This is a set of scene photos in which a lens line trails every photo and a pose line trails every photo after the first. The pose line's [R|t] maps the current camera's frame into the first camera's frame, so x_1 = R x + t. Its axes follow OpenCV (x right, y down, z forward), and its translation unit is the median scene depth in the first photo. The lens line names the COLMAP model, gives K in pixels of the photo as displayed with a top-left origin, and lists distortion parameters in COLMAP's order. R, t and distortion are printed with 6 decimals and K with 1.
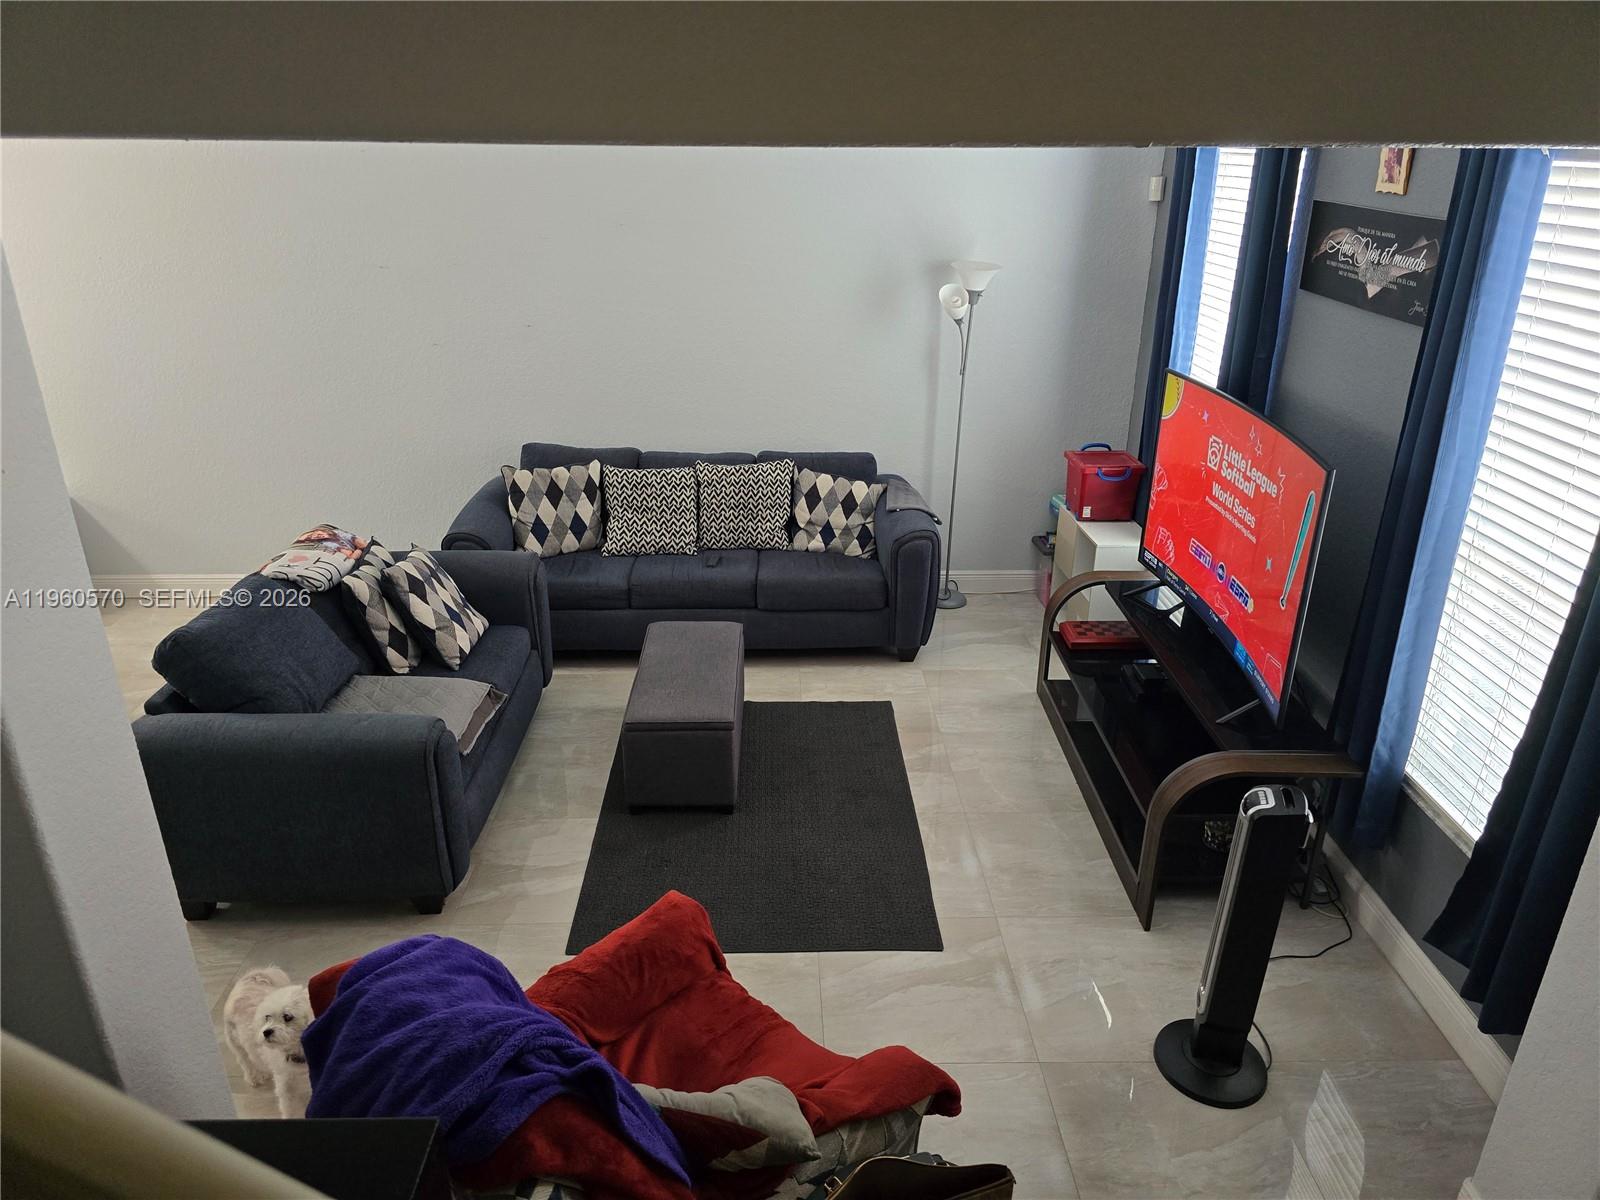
lens RADIAL K [[1068.8, 0, 800.0], [0, 1068.8, 600.0], [0, 0, 1]] dist [0.057487, -0.100425]
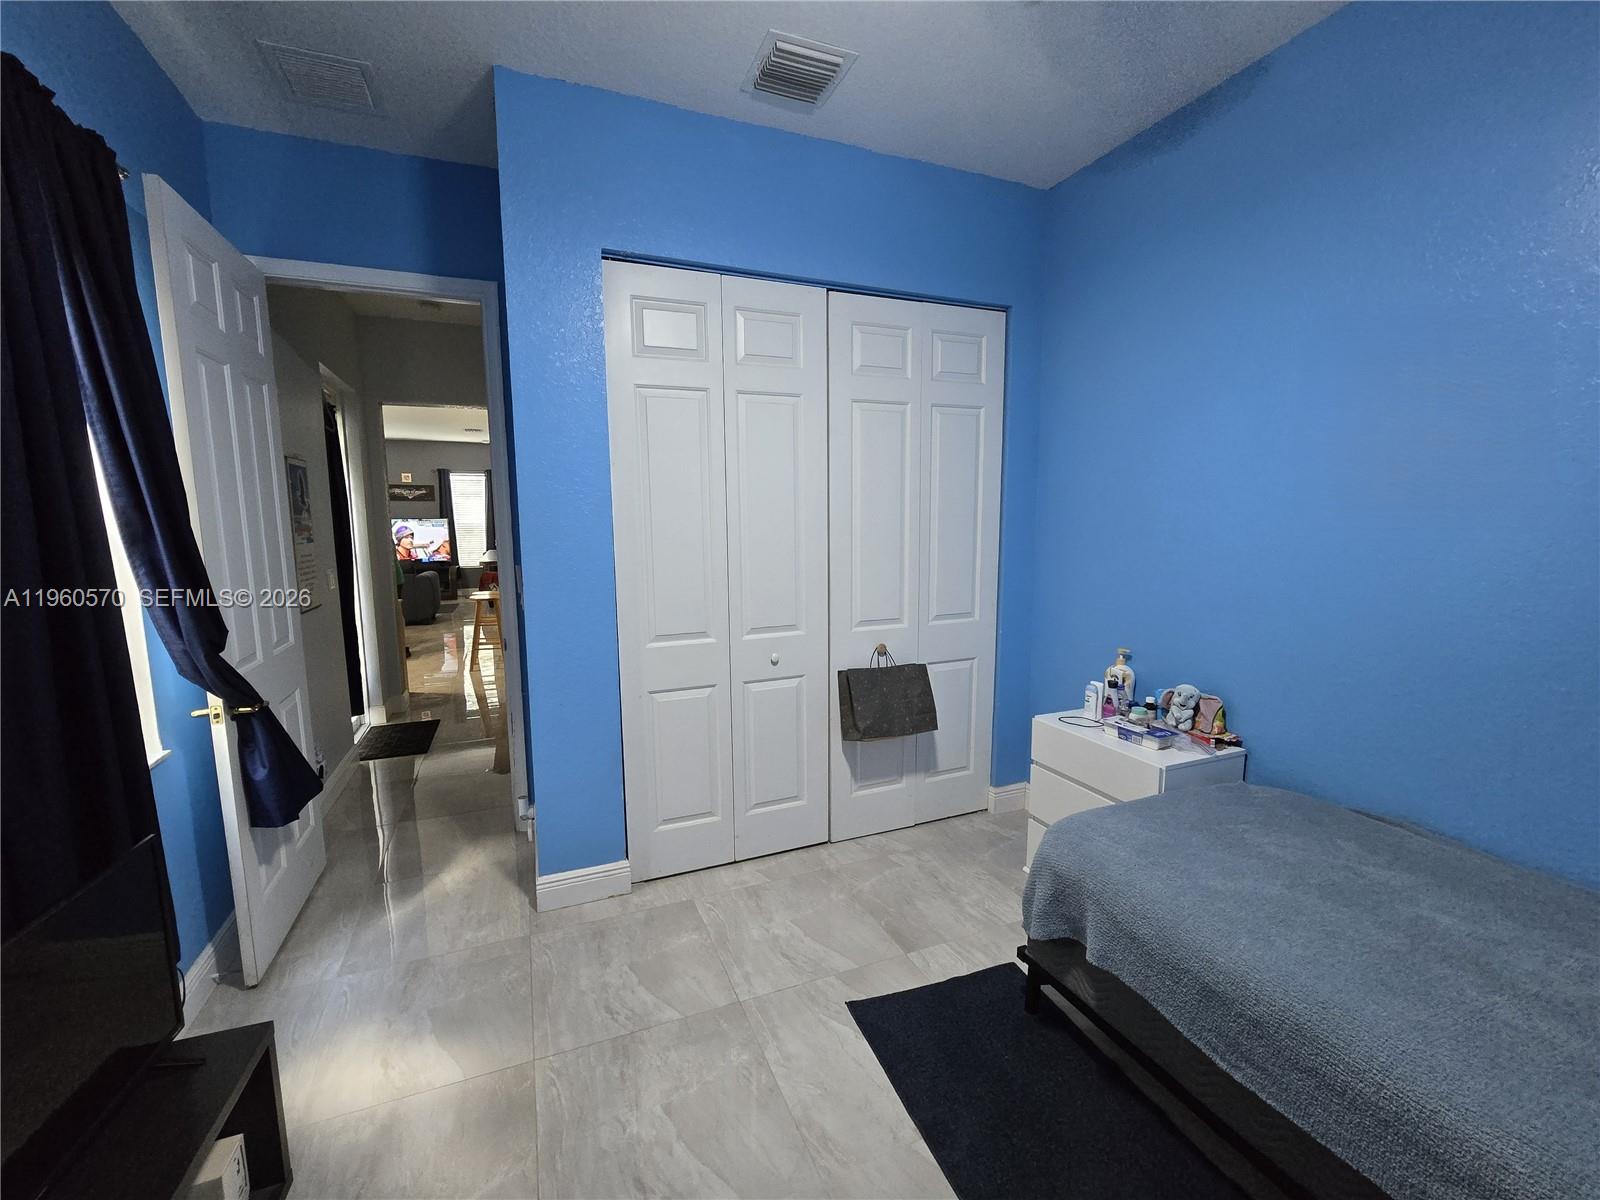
lens RADIAL K [[675.3, 0, 800.0], [0, 675.3, 600.0], [0, 0, 1]] dist [0.000028, -0.000006]
pose [[-0.367297, -0.118667, 0.922503, -2.931058], [0.368242, 0.892230, 0.261389, 0.028793], [-0.854102, 0.435712, -0.284015, 0.358709]]
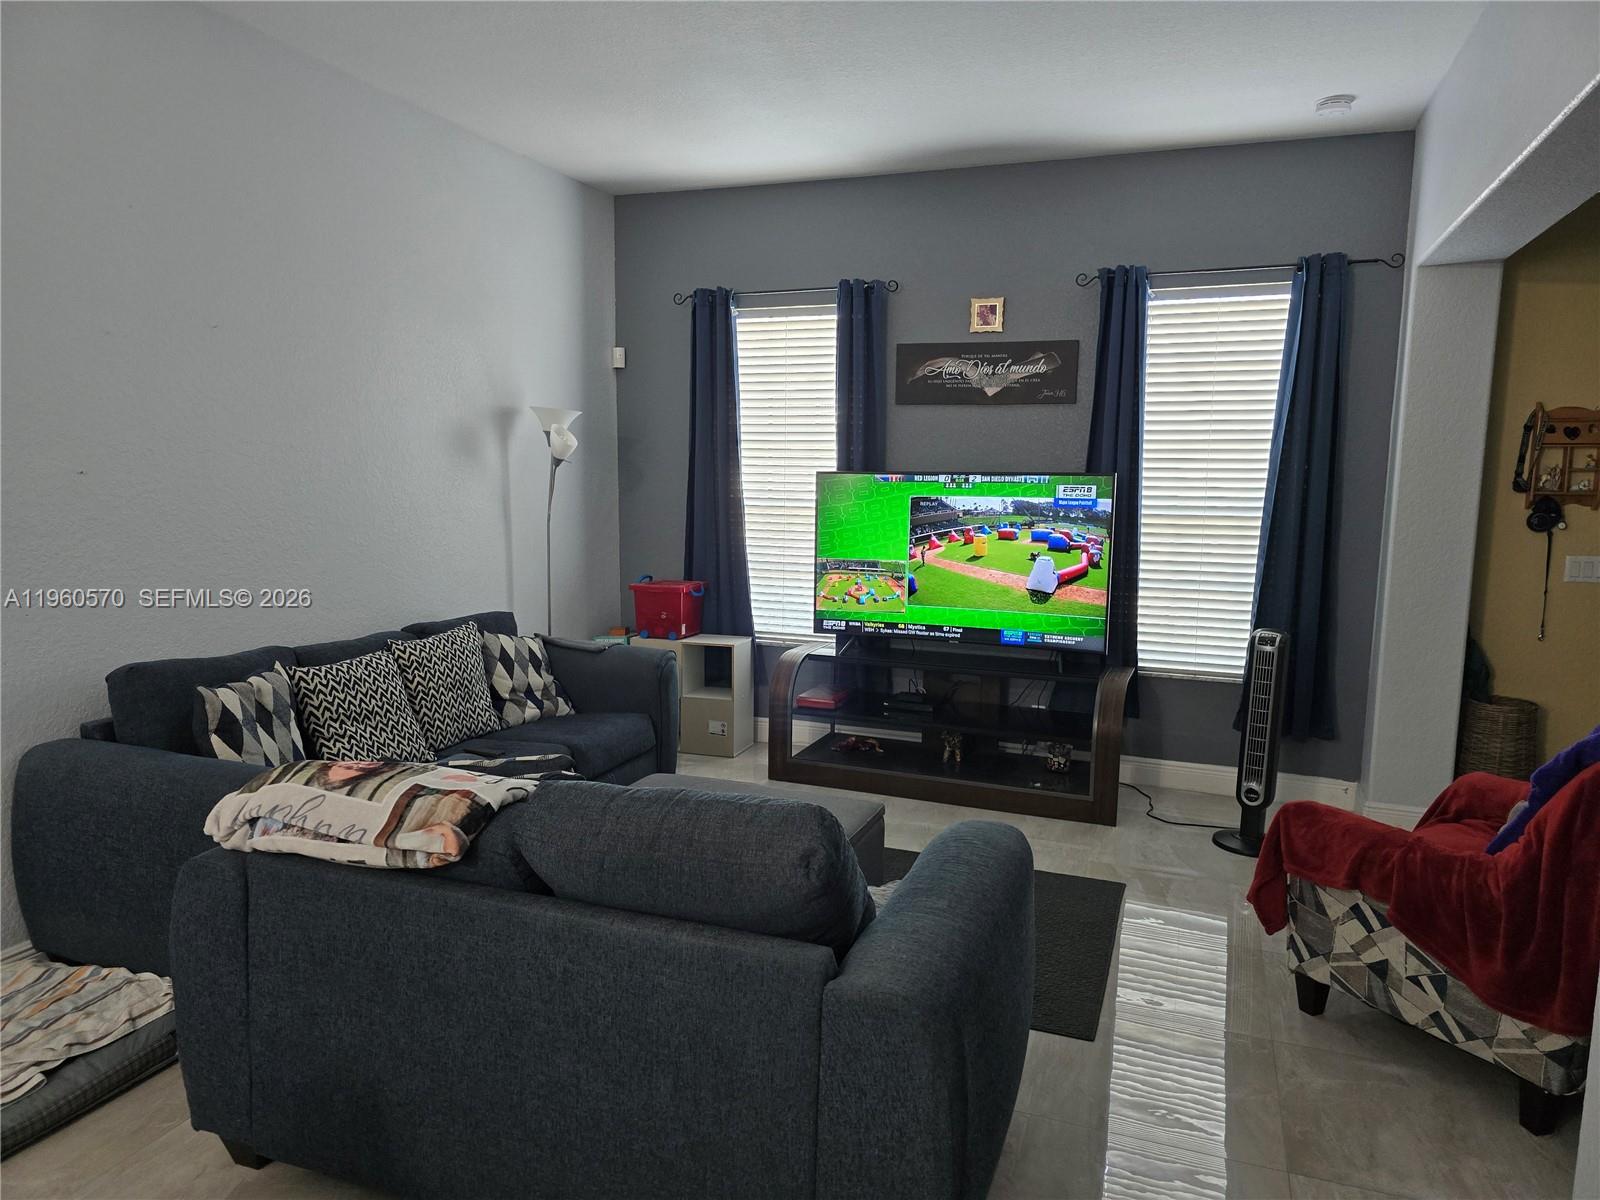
lens RADIAL K [[1068.8, 0, 800.0], [0, 1068.8, 600.0], [0, 0, 1]] dist [0.057487, -0.100425]
pose [[0.415484, -0.119056, 0.901775, -0.781214], [0.350269, 0.935885, -0.037824, -0.034156], [-0.839455, 0.331580, 0.430547, 0.513750]]
